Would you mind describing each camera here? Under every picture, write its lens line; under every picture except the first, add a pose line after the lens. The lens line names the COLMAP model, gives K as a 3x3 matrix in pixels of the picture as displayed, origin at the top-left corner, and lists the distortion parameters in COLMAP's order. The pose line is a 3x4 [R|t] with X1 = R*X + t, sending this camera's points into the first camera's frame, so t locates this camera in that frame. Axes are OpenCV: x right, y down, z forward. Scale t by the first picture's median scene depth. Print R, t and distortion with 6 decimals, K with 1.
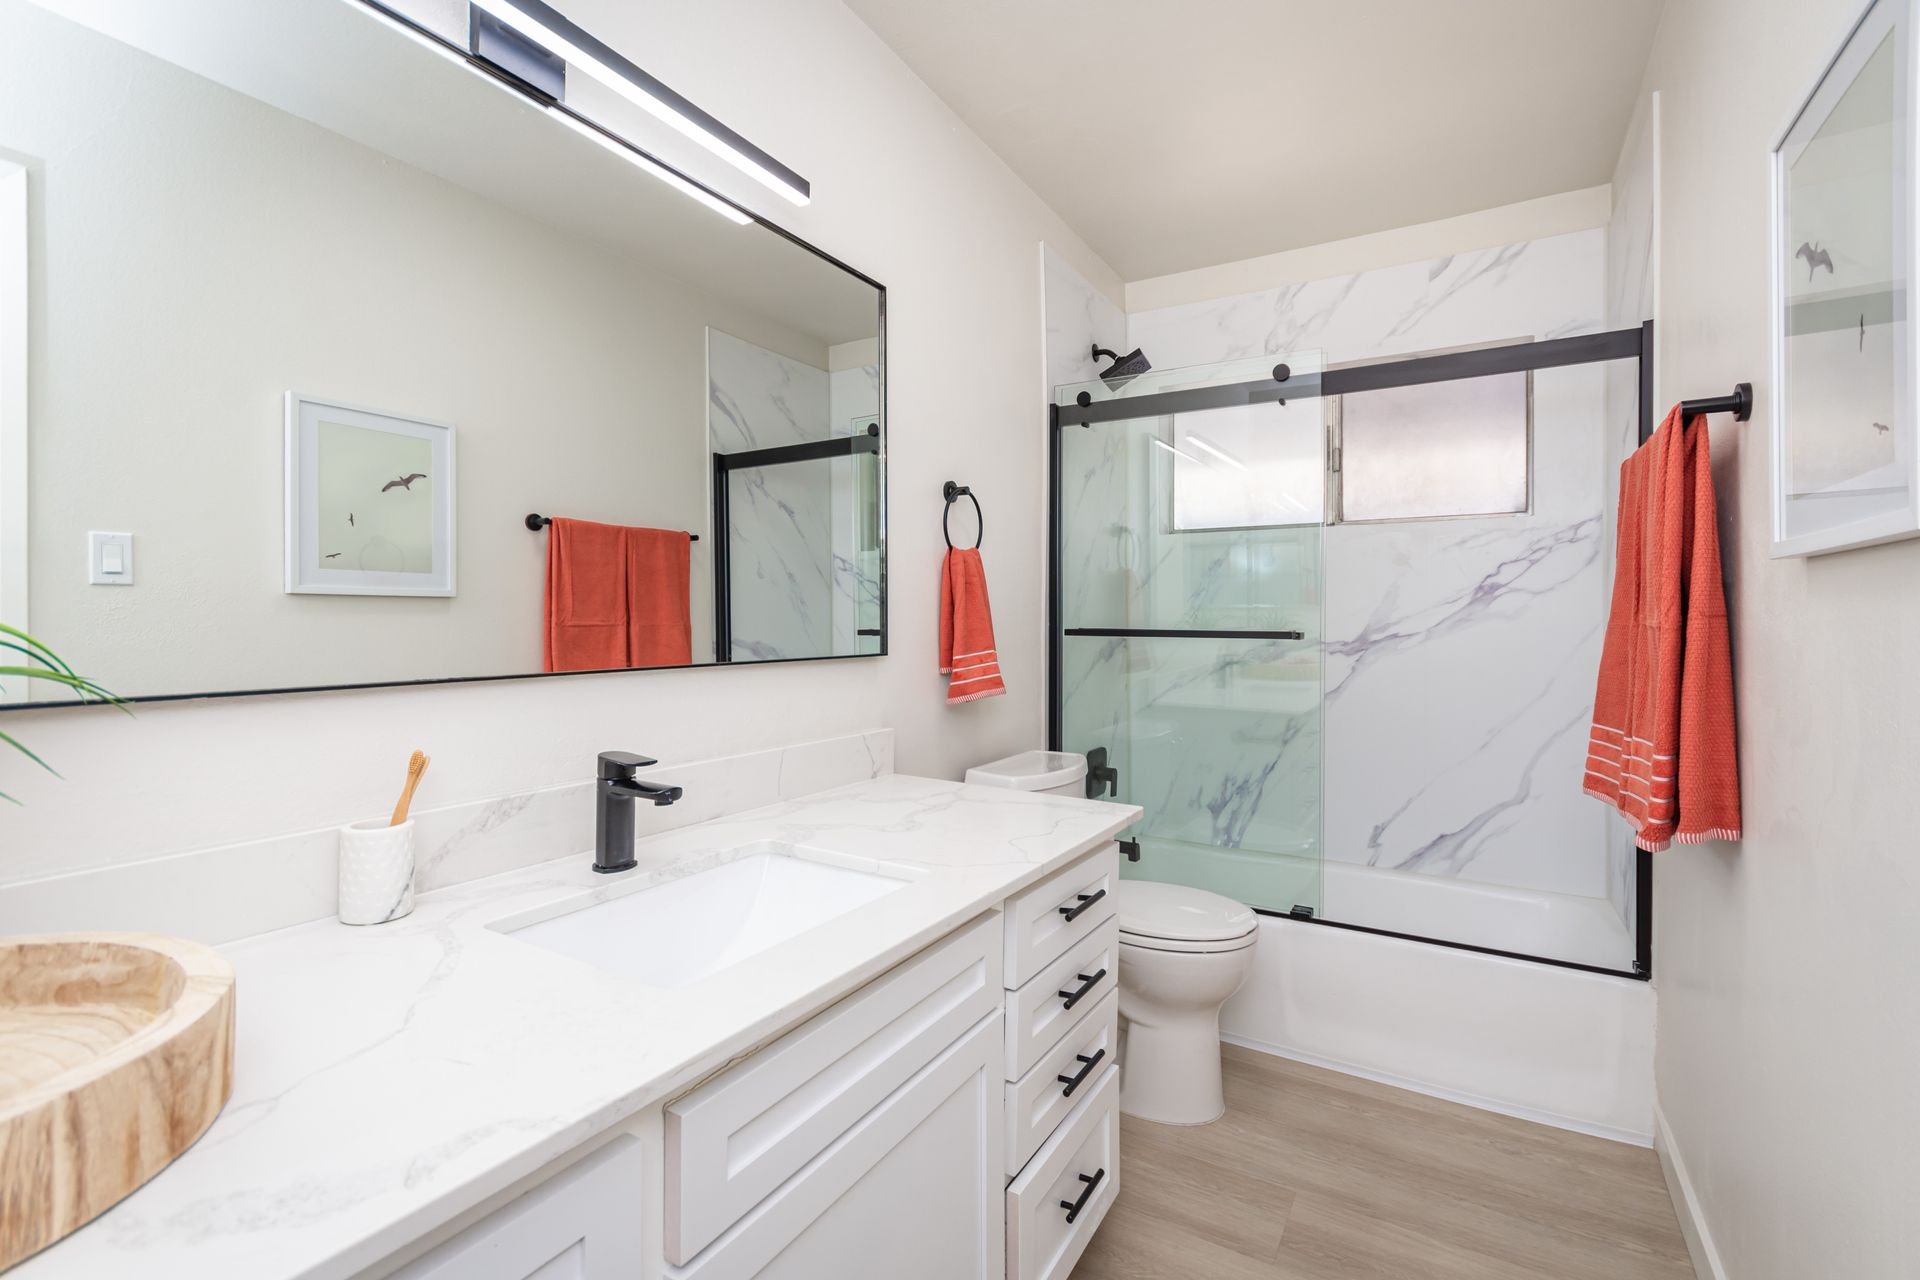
lens RADIAL K [[871.2, 0, 943.2], [0, 871.2, 632.3], [0, 0, 1]] dist [0.001618, 0.000233]
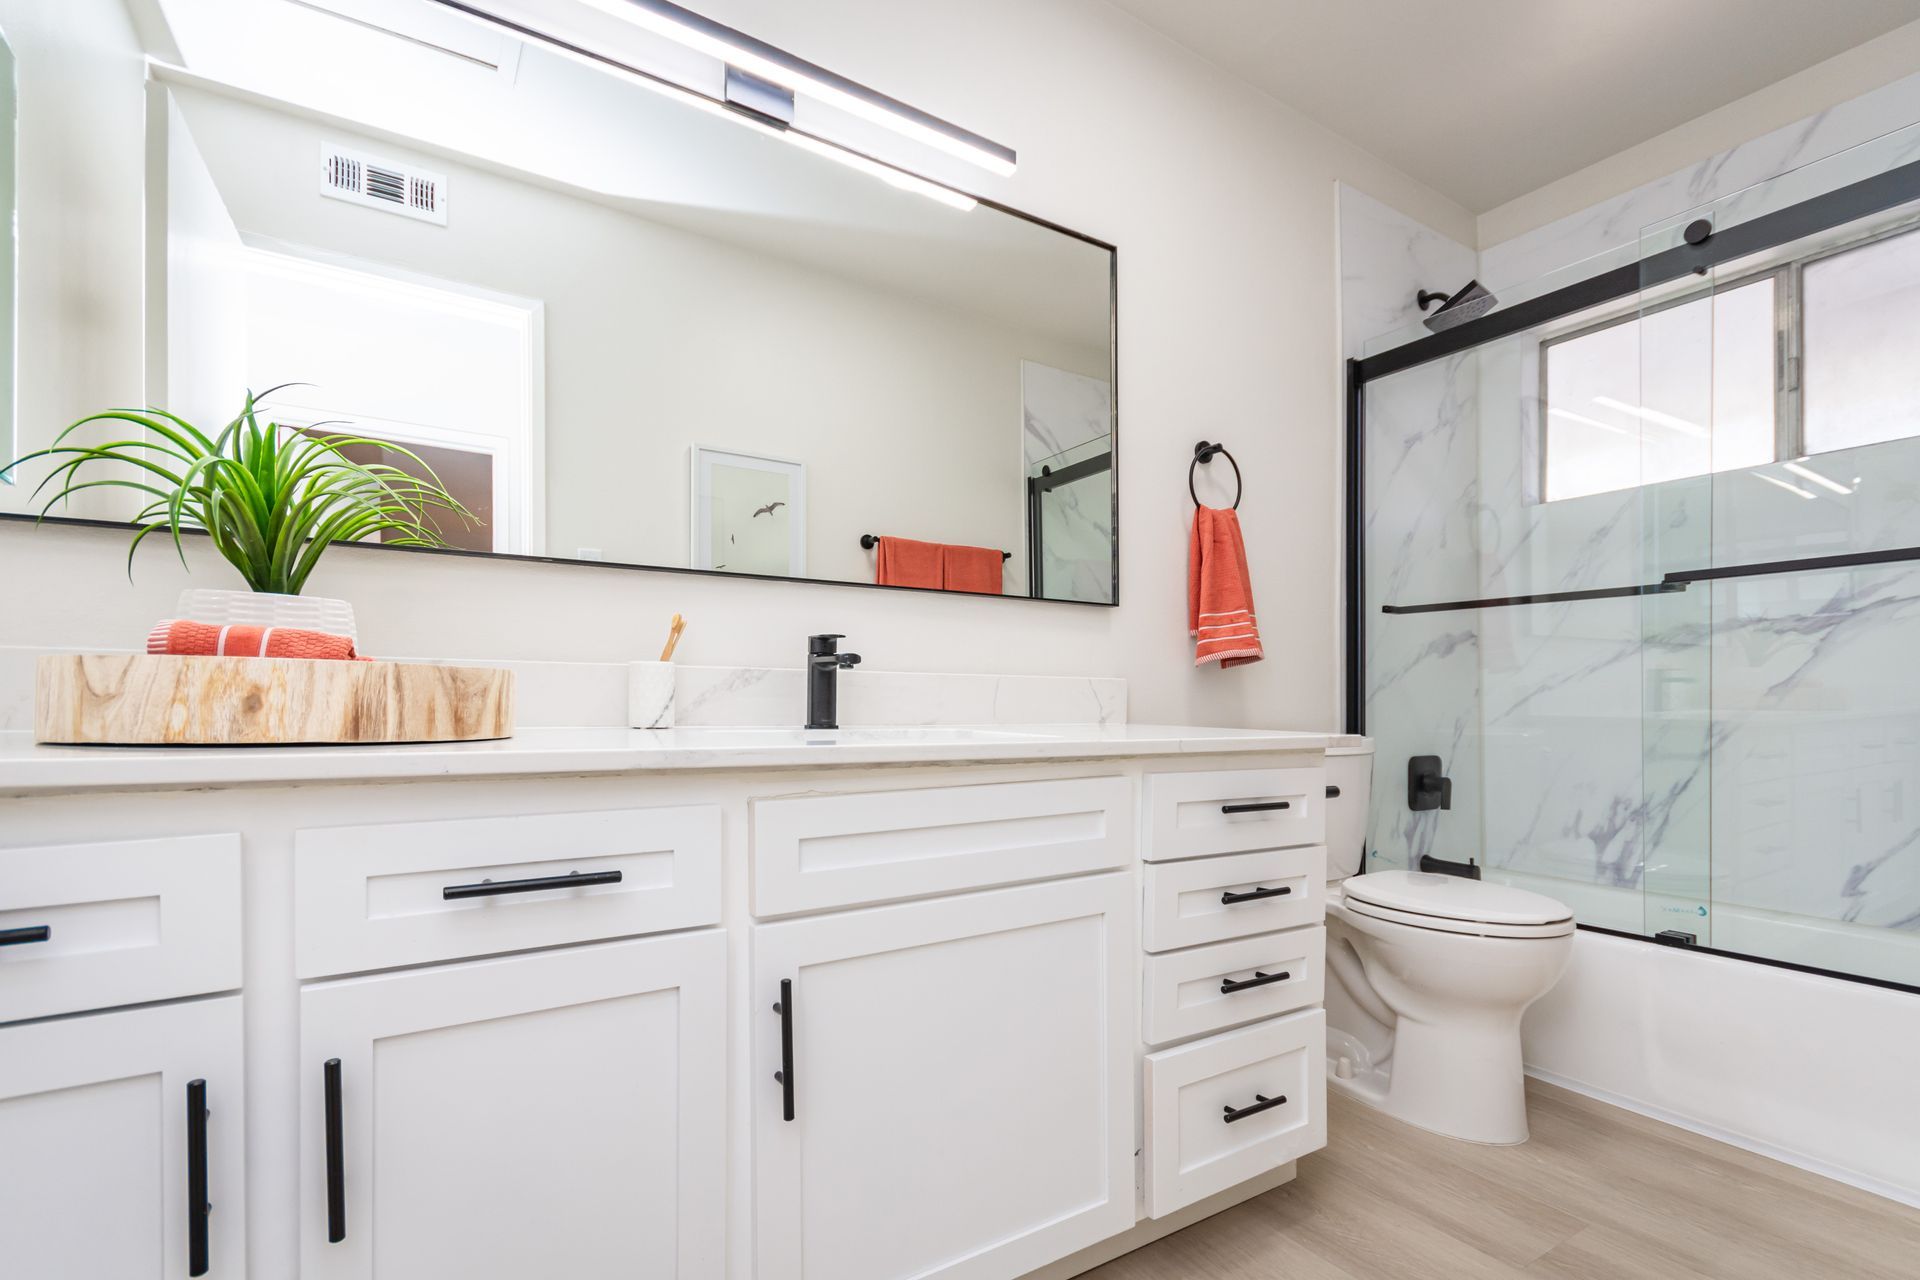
lens RADIAL K [[871.2, 0, 919.2], [0, 871.2, 728.4], [0, 0, 1]] dist [0.001618, 0.000233]
pose [[0.884558, 0.014405, -0.466207, 0.187883], [-0.012334, 0.999896, 0.007494, 0.147954], [0.466267, -0.000879, 0.884644, -0.021966]]
